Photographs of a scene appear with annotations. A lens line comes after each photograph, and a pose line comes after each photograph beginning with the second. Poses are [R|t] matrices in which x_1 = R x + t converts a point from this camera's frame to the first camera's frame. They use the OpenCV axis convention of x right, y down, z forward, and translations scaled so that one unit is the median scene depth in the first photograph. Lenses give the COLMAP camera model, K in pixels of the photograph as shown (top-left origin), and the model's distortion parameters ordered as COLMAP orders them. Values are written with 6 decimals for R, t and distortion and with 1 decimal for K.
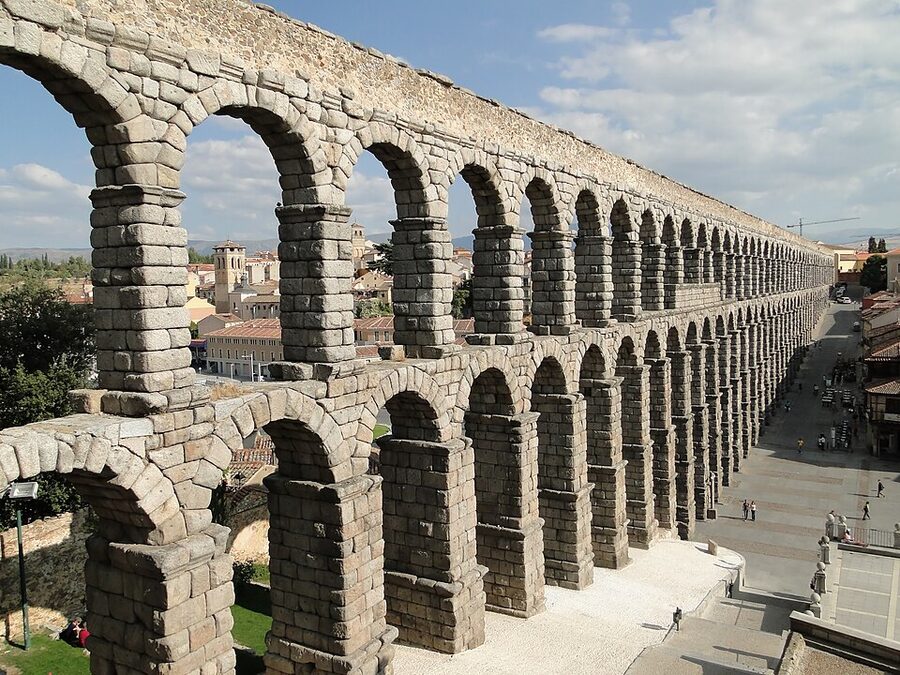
lens RADIAL K [[714.4, 0, 450.0], [0, 714.4, 337.5], [0, 0, 1]] dist [0.007142, 0.005809]
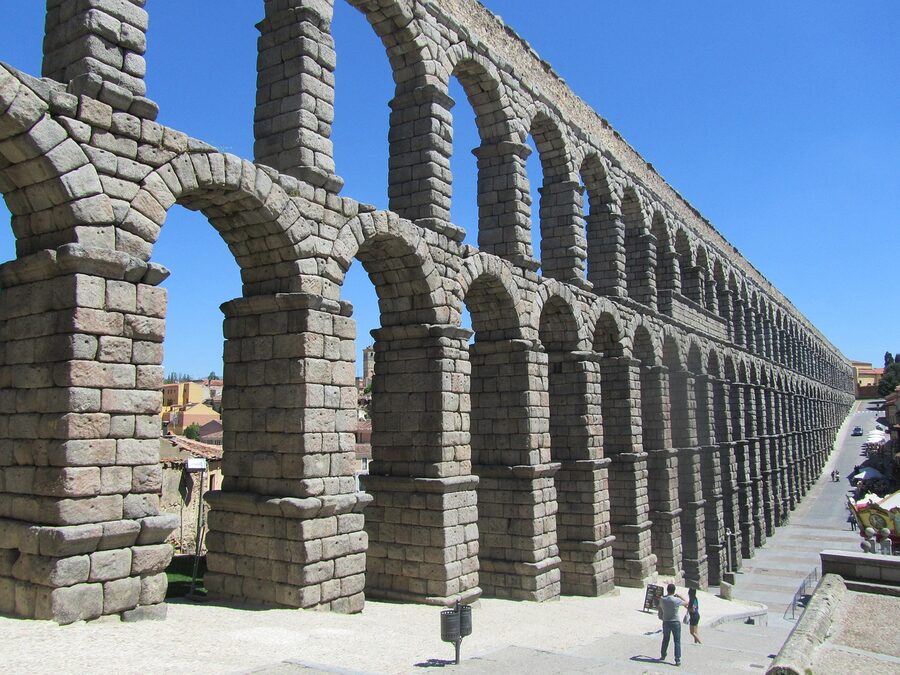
lens RADIAL K [[711.0, 0, 450.0], [0, 711.0, 337.5], [0, 0, 1]] dist [-0.046964, 0.003661]
pose [[0.999423, 0.010582, -0.032271, 0.107702], [-0.016627, 0.981007, -0.193256, 0.220923], [0.029613, 0.193681, 0.980617, 0.227702]]
